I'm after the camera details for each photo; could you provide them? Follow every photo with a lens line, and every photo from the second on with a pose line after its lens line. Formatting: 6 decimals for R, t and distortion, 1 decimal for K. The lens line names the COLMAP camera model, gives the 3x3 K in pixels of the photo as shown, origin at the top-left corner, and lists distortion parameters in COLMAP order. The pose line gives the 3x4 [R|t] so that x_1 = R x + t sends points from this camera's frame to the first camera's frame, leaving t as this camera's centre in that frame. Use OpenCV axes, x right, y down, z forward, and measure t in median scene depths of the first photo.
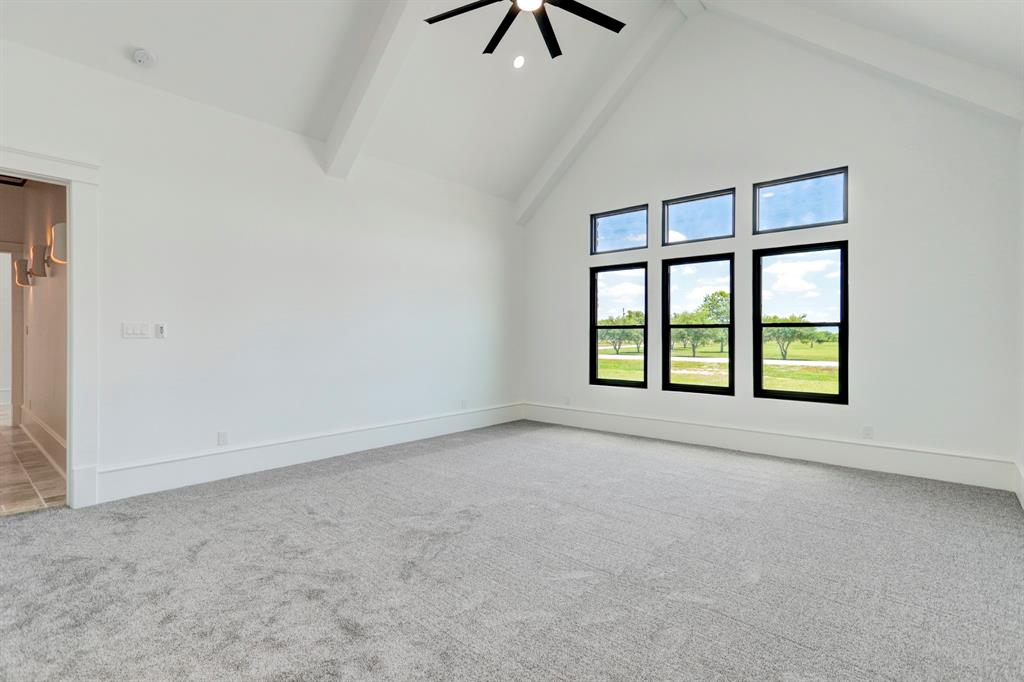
lens RADIAL K [[487.9, 0, 508.6], [0, 487.9, 341.5], [0, 0, 1]] dist [0.018113, 0.000567]
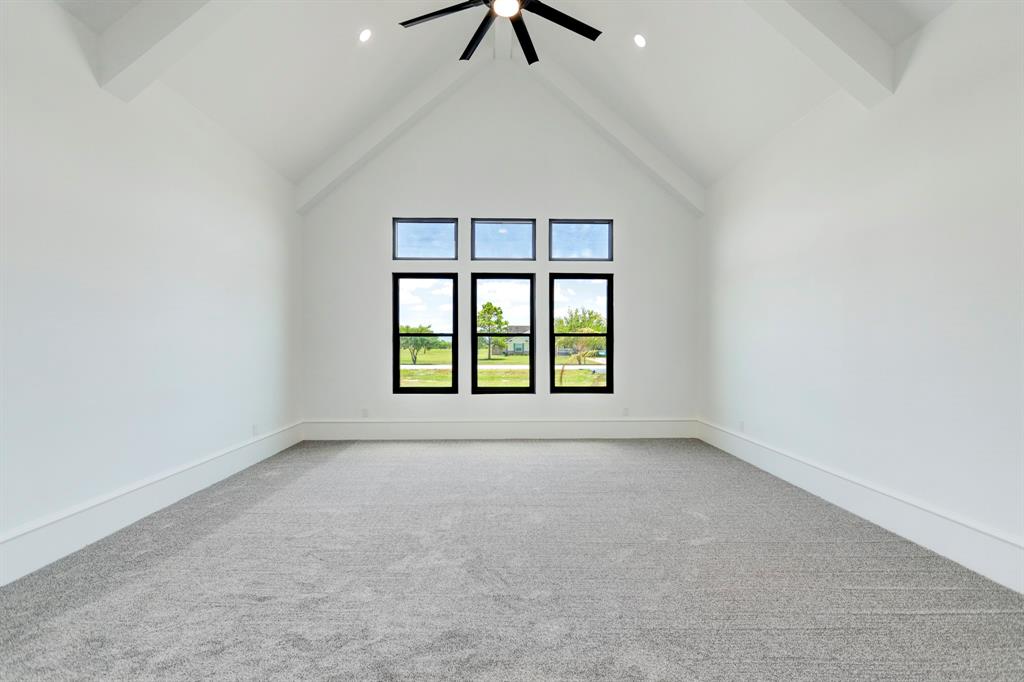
lens RADIAL K [[492.5, 0, 506.5], [0, 492.5, 350.5], [0, 0, 1]] dist [0.023210, 0.000757]
pose [[0.739168, -0.010408, 0.673441, -0.363966], [0.008962, 0.999944, 0.005618, -0.001471], [-0.673462, 0.001883, 0.739220, 0.145209]]
